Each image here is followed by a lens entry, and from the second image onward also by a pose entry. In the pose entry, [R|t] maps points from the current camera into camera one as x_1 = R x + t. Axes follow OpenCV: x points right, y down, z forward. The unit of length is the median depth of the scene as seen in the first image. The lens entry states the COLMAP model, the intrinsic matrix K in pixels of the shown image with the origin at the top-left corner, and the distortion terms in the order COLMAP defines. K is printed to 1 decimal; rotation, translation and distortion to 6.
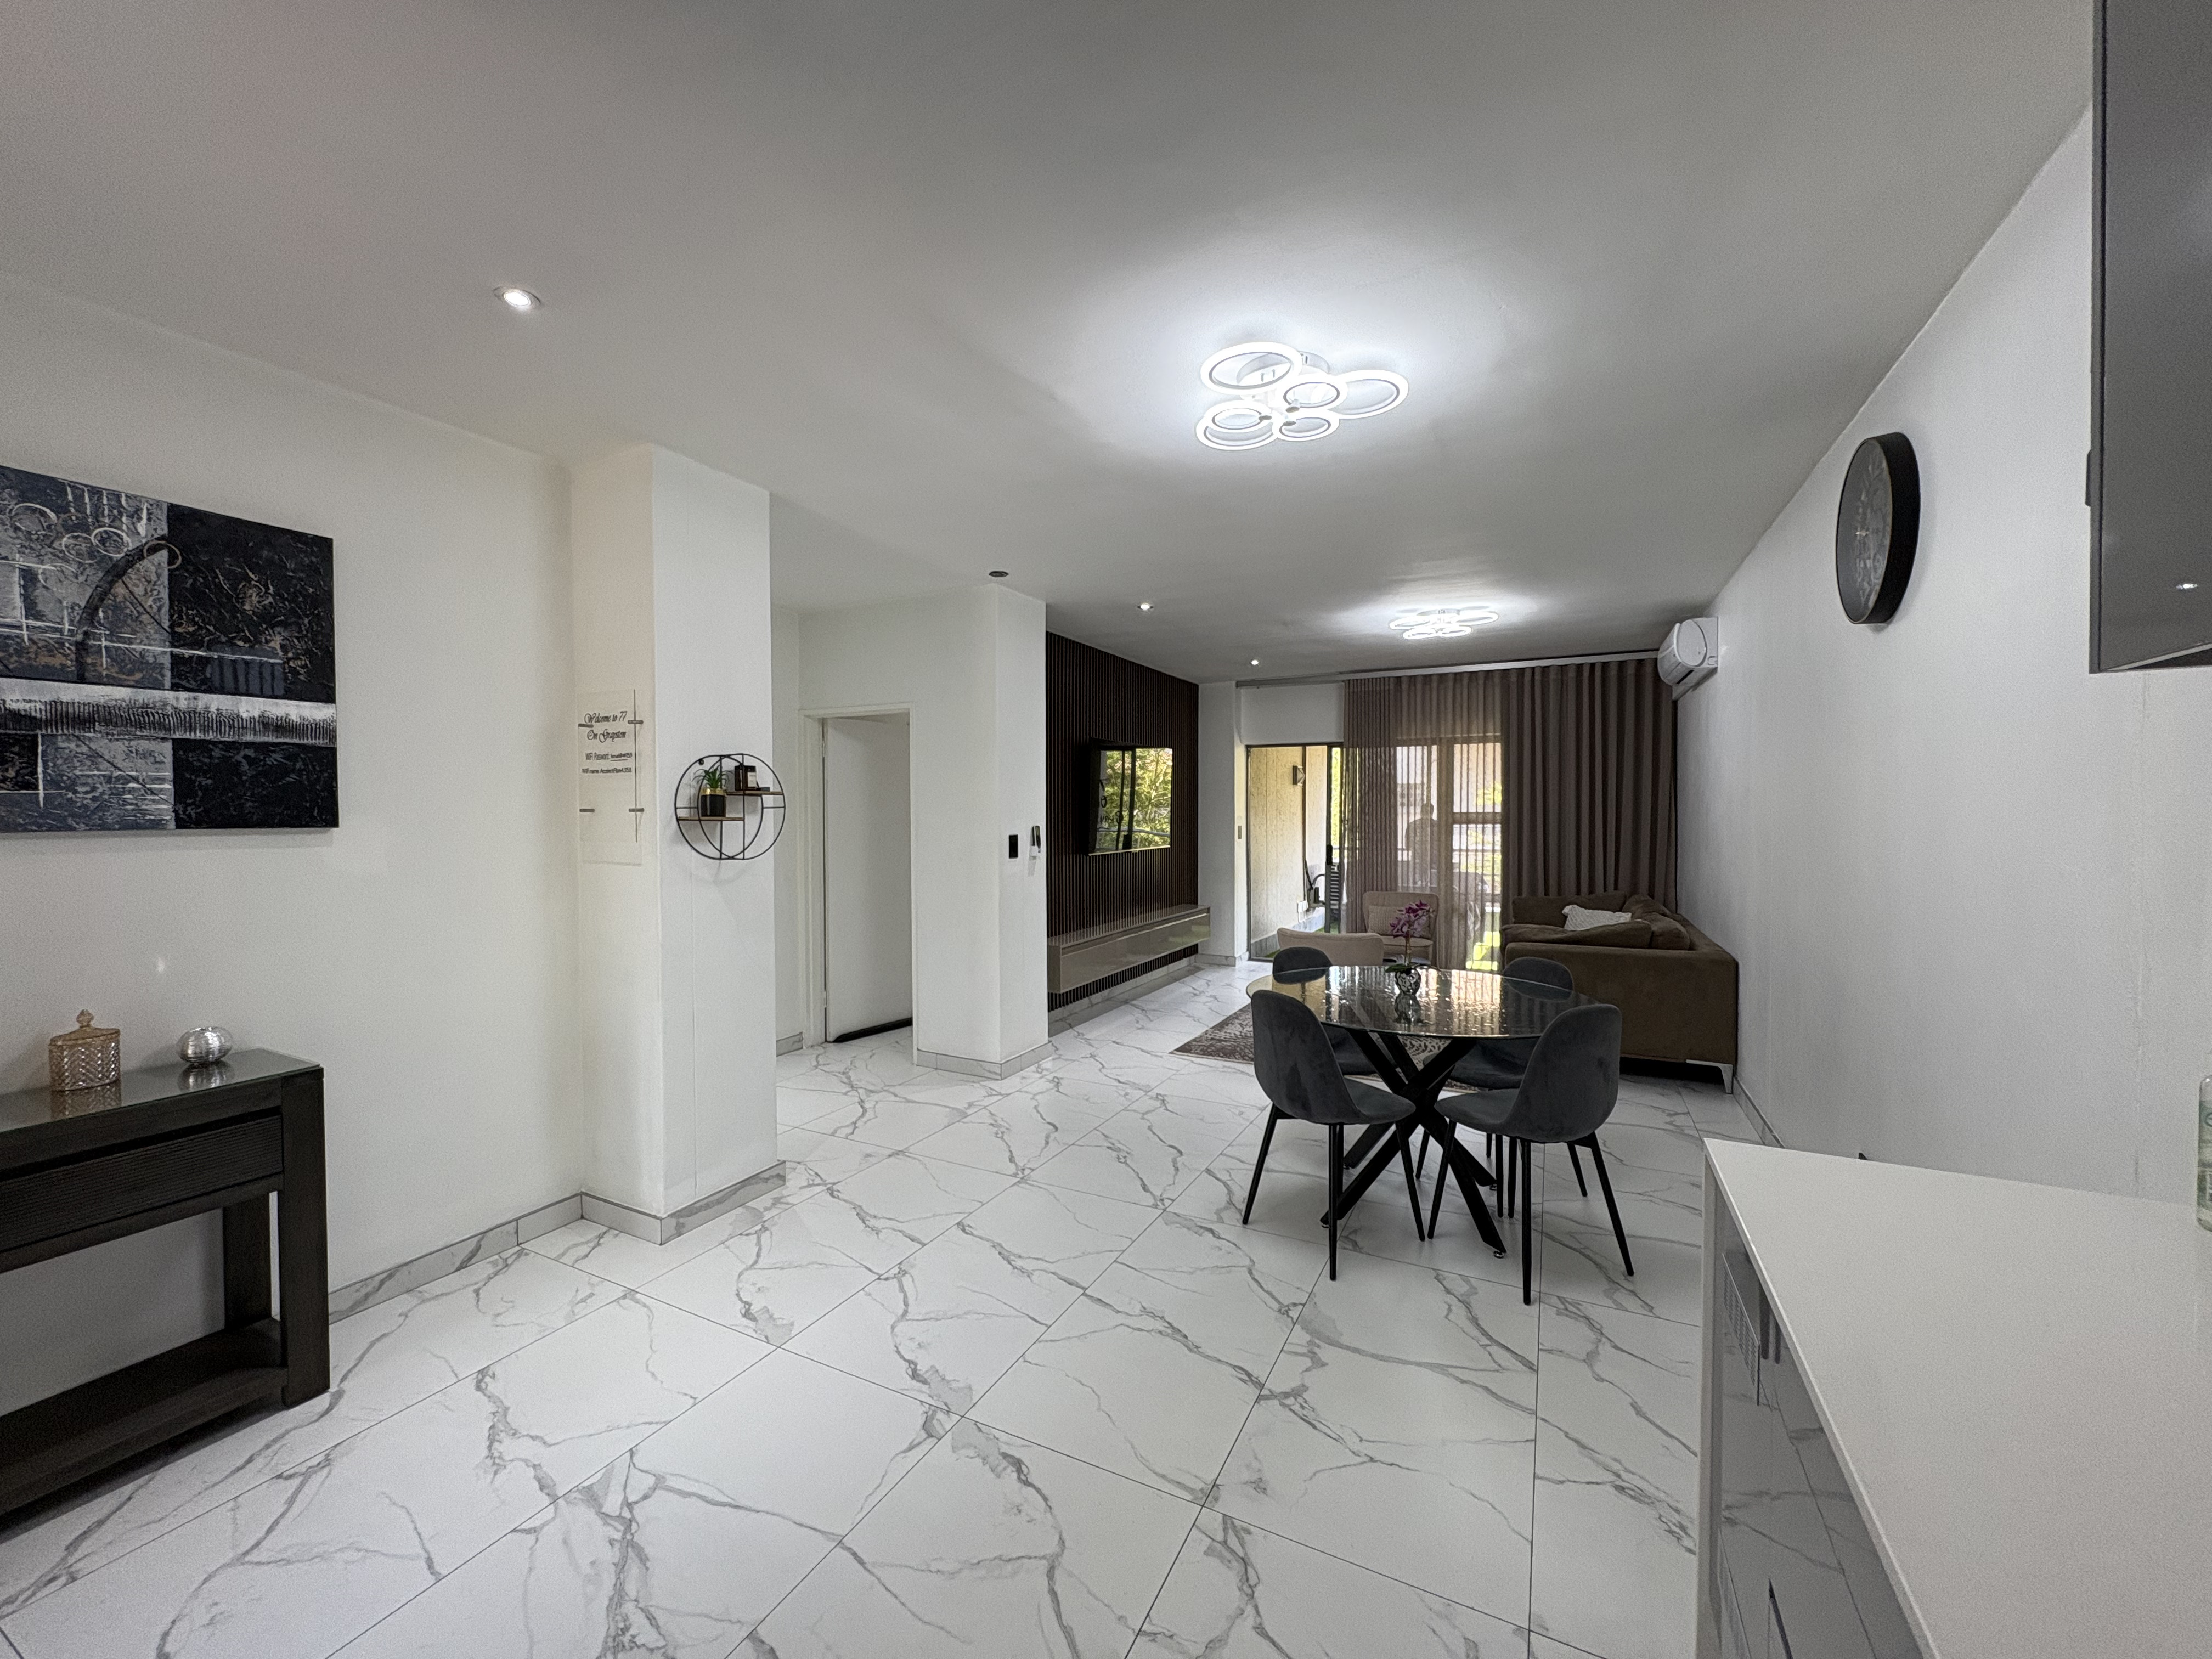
lens RADIAL K [[880.8, 0, 1104.3], [0, 880.8, 830.9], [0, 0, 1]] dist [0.000207, 0.000086]
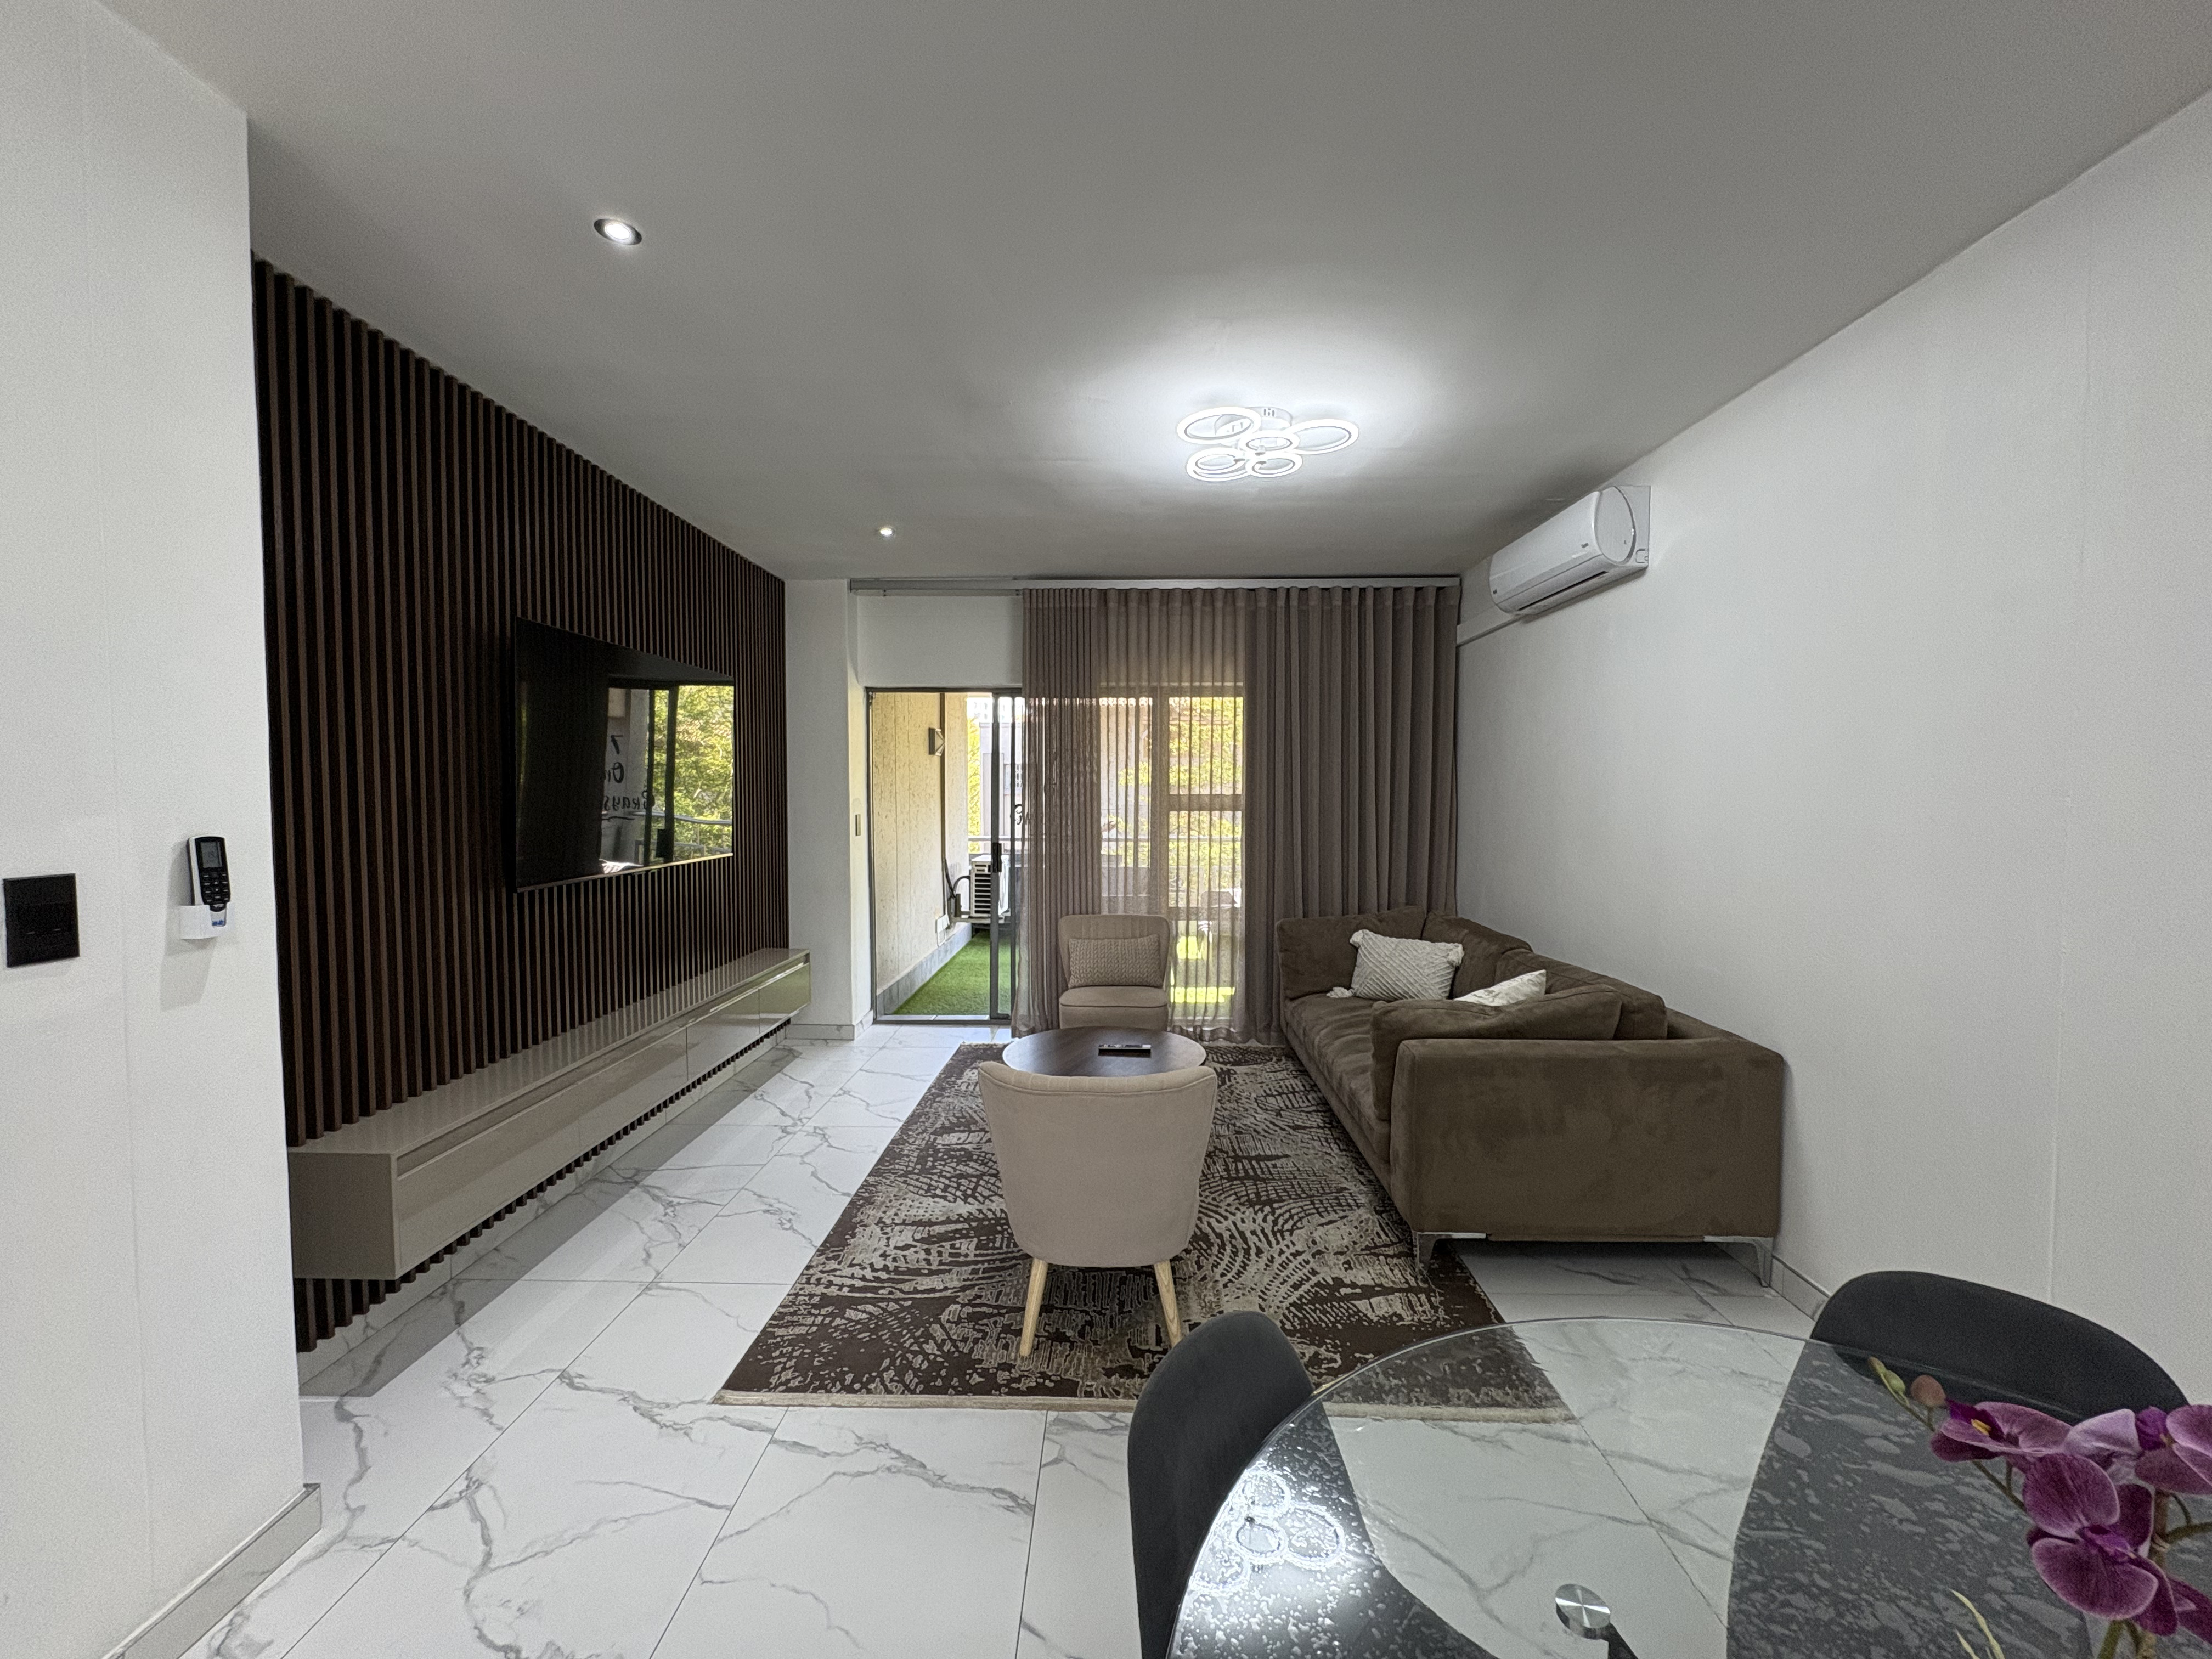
lens RADIAL K [[880.8, 0, 1103.5], [0, 880.8, 829.2], [0, 0, 1]] dist [0.000207, 0.000086]
pose [[0.902227, -0.013944, 0.431037, 0.080436], [0.005311, 0.999761, 0.021224, -0.015164], [-0.431229, -0.016859, 0.902085, 0.698710]]
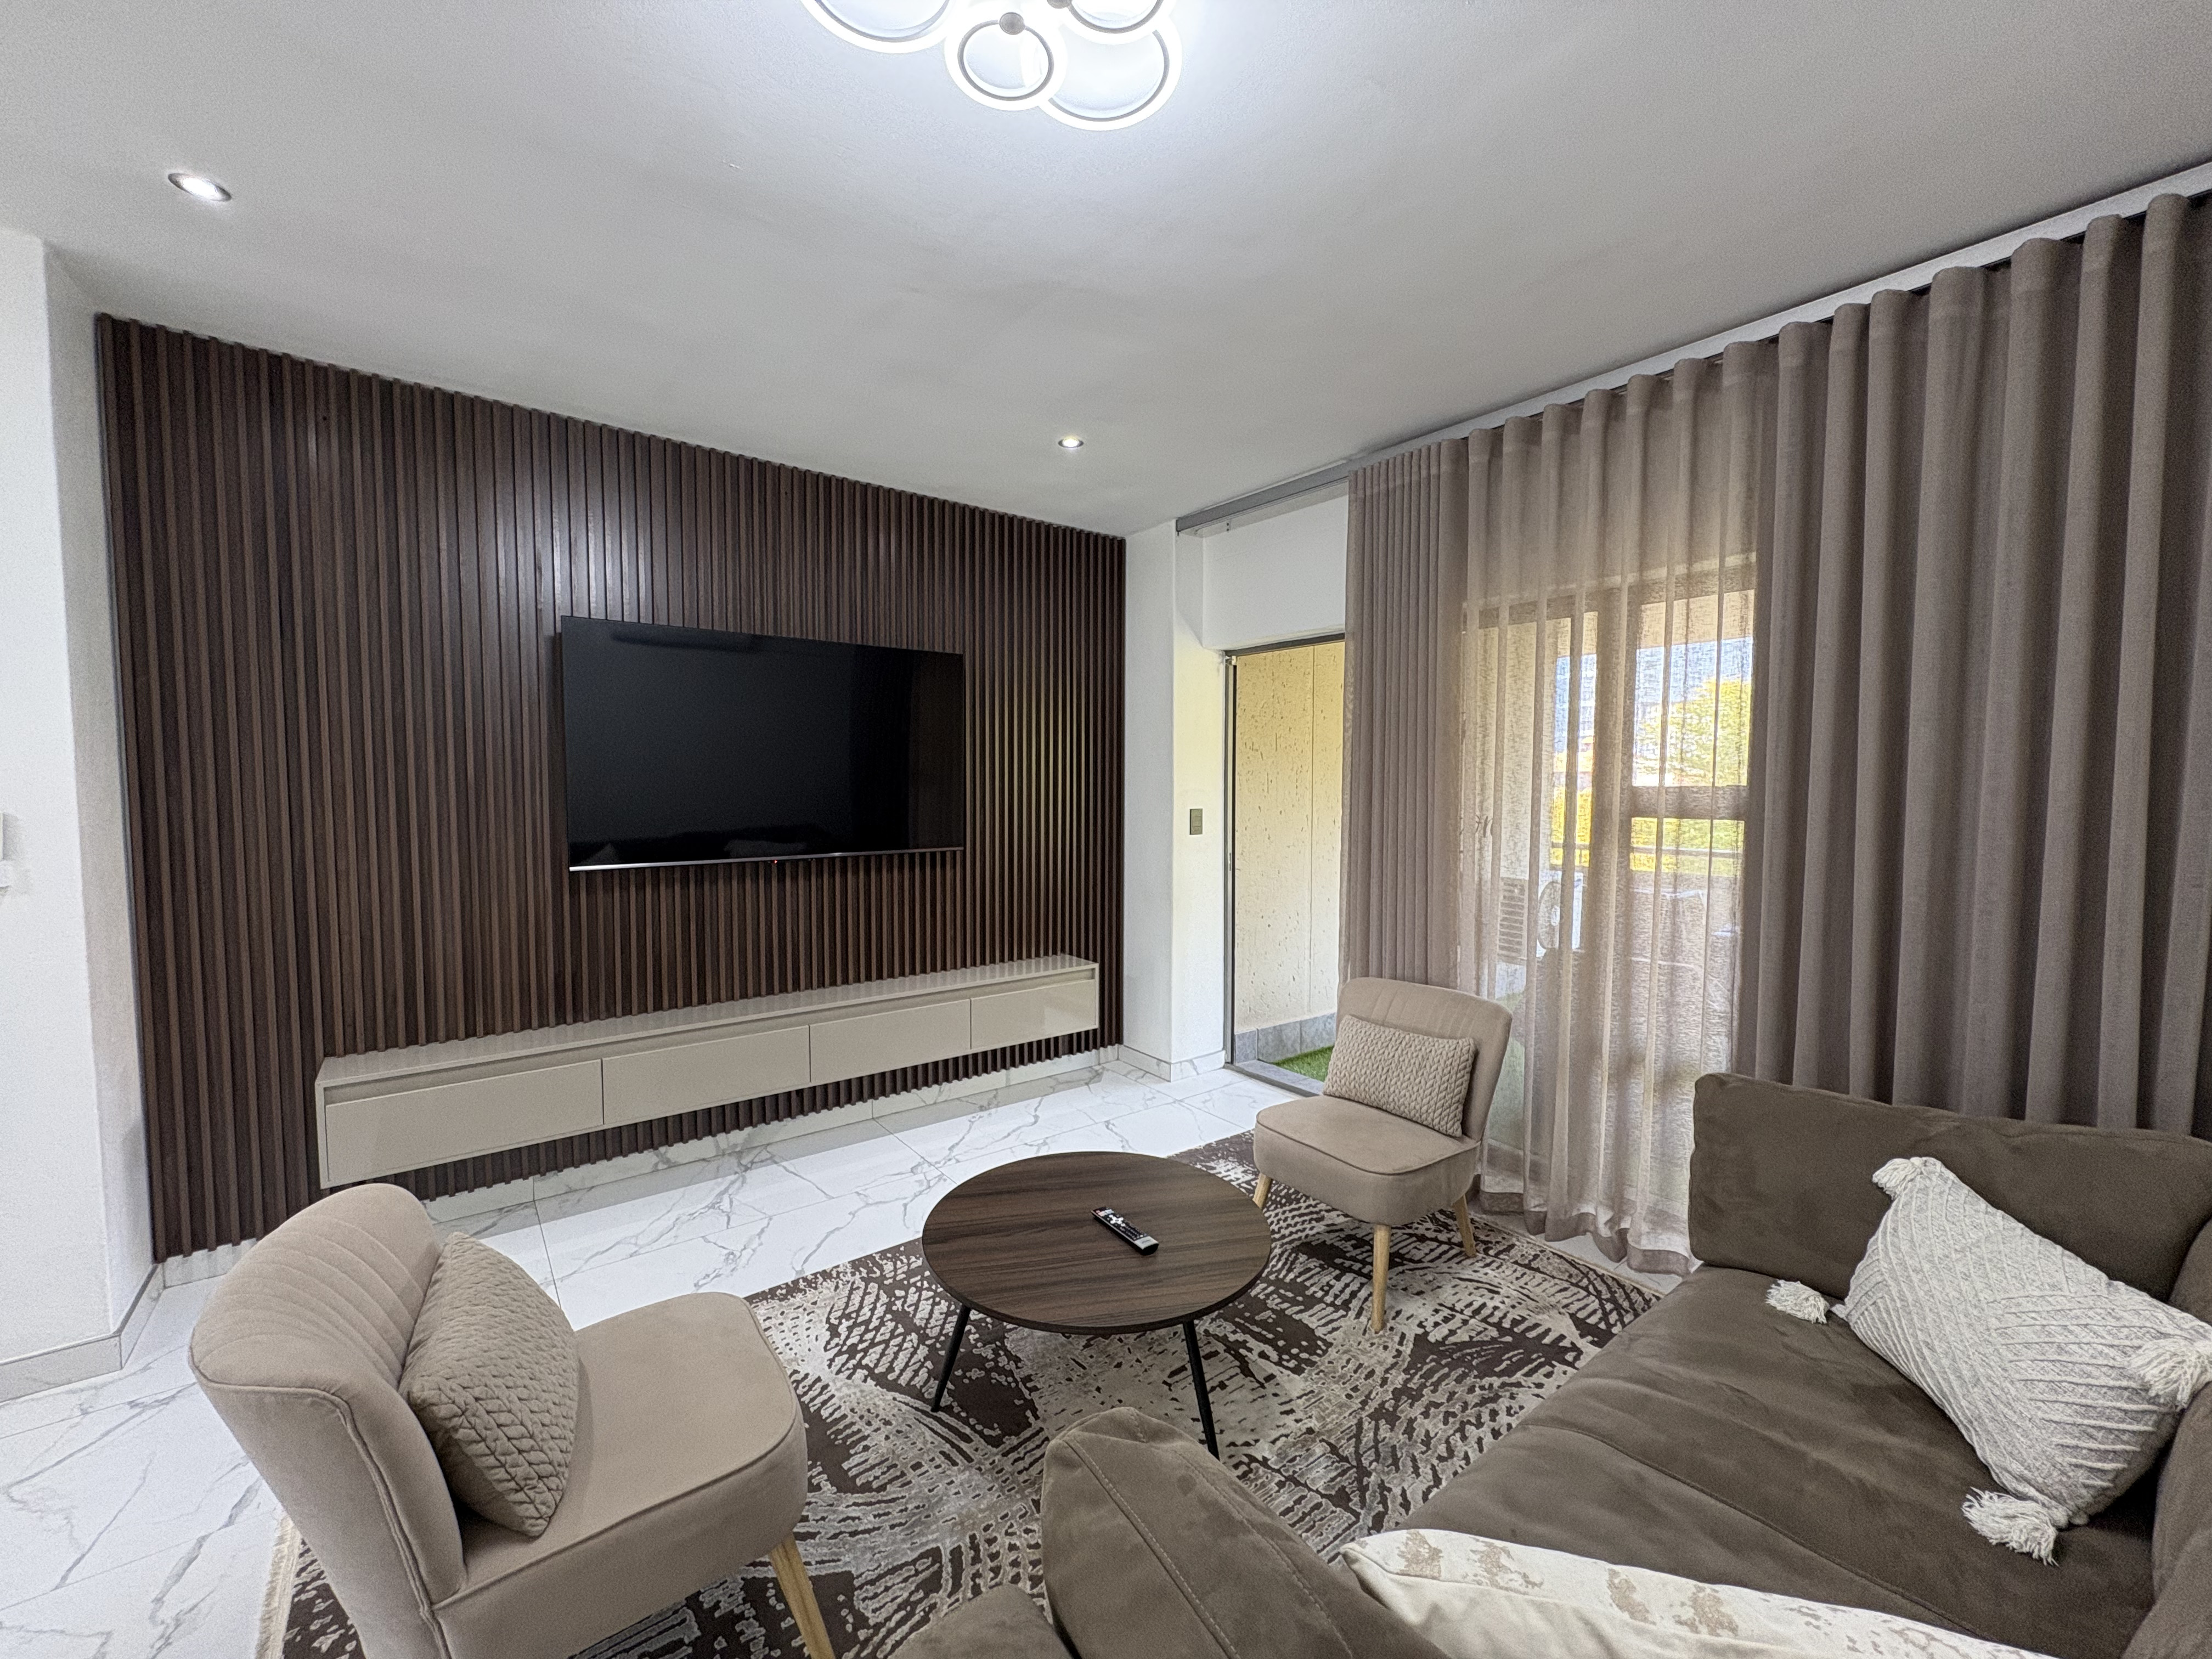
lens RADIAL K [[880.8, 0, 1109.3], [0, 880.8, 836.6], [0, 0, 1]] dist [0.000207, 0.000086]
pose [[0.905192, 0.034192, -0.423626, 0.631582], [-0.016332, 0.998821, 0.045719, -0.023340], [0.424690, -0.034466, 0.904683, 1.006296]]
